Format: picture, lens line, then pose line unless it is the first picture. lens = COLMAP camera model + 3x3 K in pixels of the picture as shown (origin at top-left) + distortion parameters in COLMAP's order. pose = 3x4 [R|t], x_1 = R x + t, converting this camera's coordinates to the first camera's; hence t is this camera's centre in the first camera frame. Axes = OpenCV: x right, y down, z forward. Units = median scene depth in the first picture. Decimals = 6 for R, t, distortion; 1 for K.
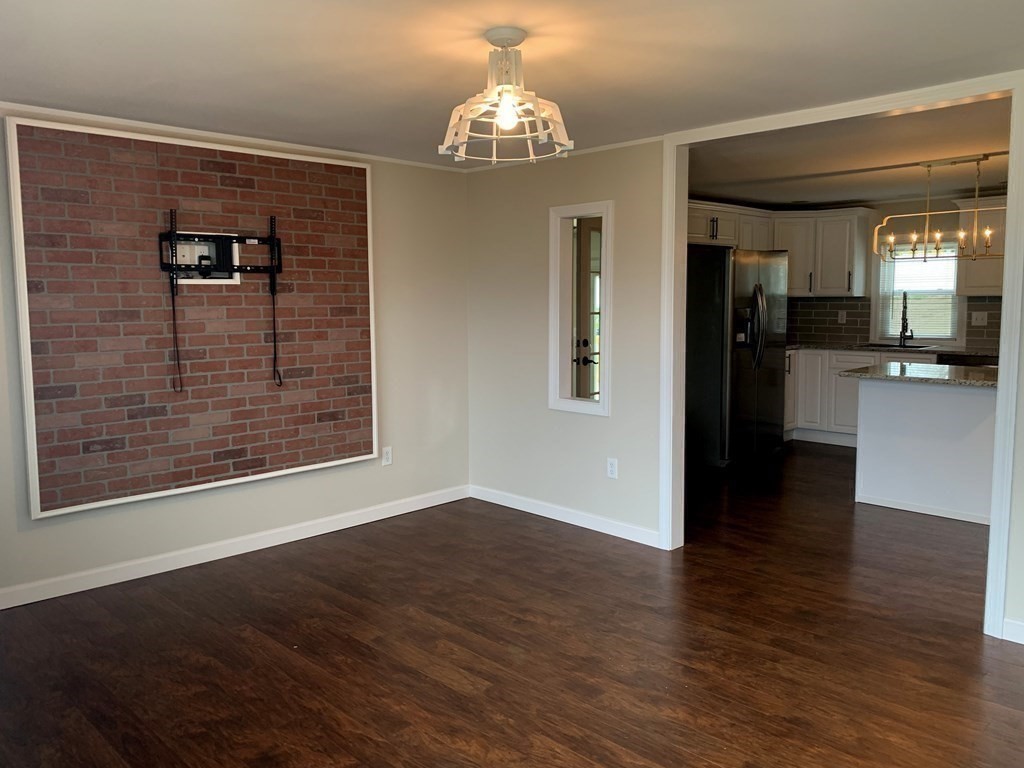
lens RADIAL K [[771.5, 0, 510.3], [0, 771.5, 374.9], [0, 0, 1]] dist [-0.000841, -0.006350]
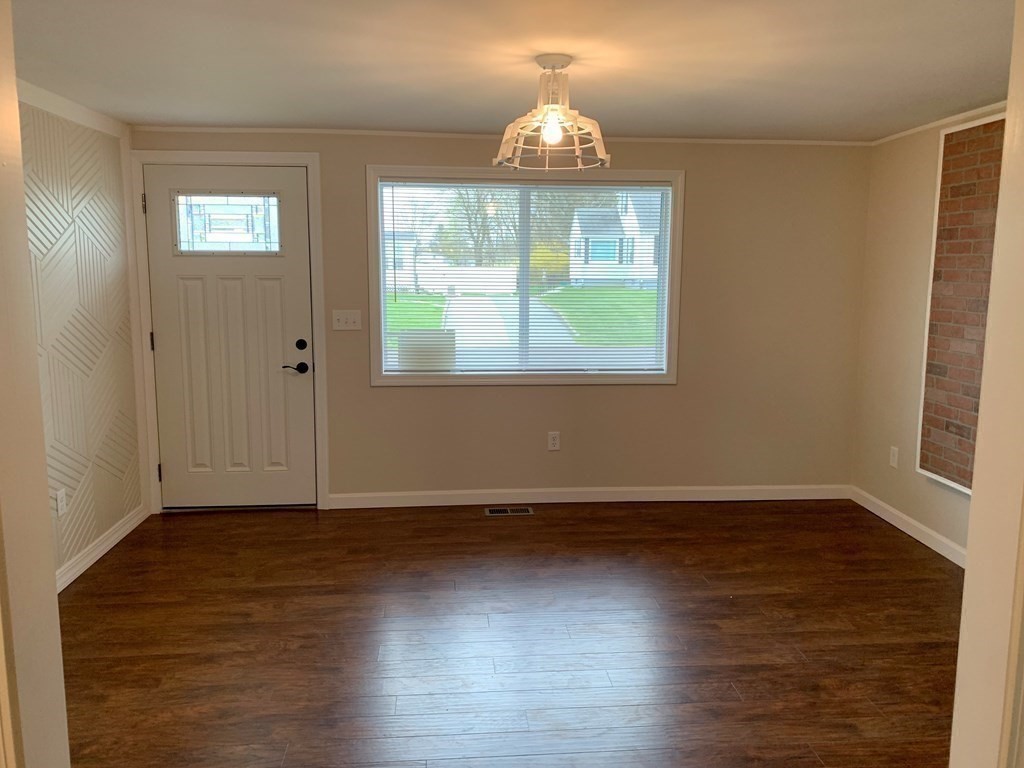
lens RADIAL K [[771.5, 0, 510.3], [0, 771.5, 374.9], [0, 0, 1]] dist [-0.000841, -0.006350]
pose [[-0.639060, 0.107851, -0.761558, 0.595547], [-0.076663, 0.976259, 0.202588, -0.134610], [0.765327, 0.187849, -0.615619, 1.091696]]
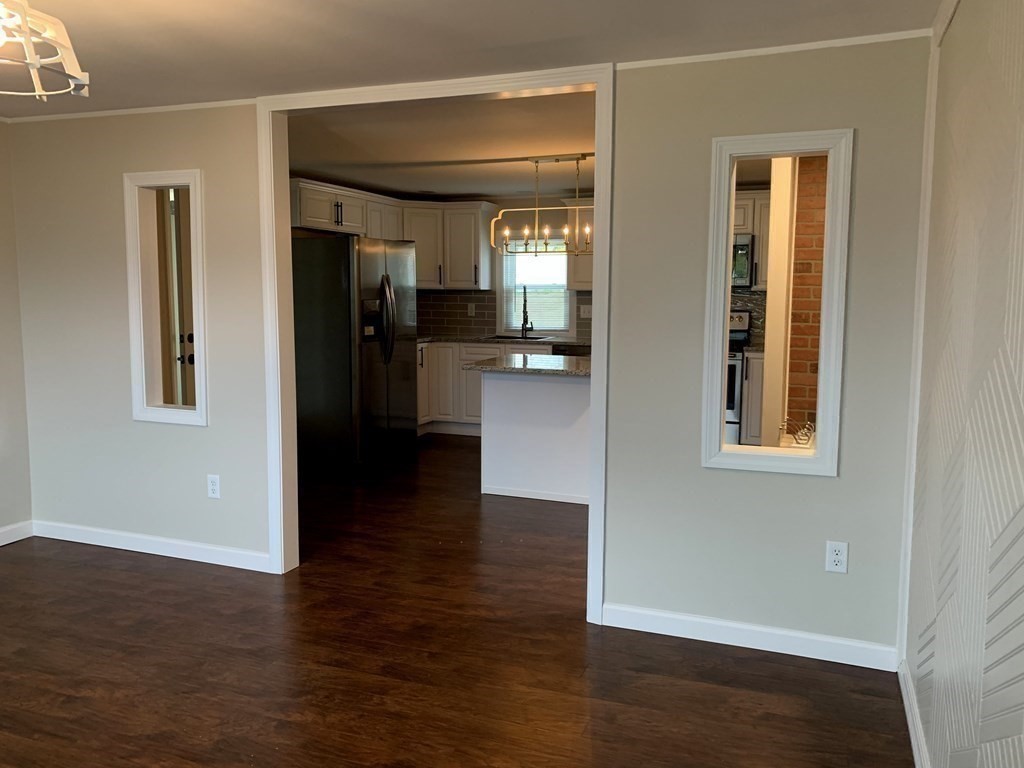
lens RADIAL K [[785.8, 0, 512.7], [0, 785.8, 372.4], [0, 0, 1]] dist [0.087414, -0.149753]
pose [[0.905631, -0.031004, 0.422933, 0.073454], [0.029194, 0.999516, 0.010760, -0.004121], [-0.423062, 0.002603, 0.906097, 0.073918]]
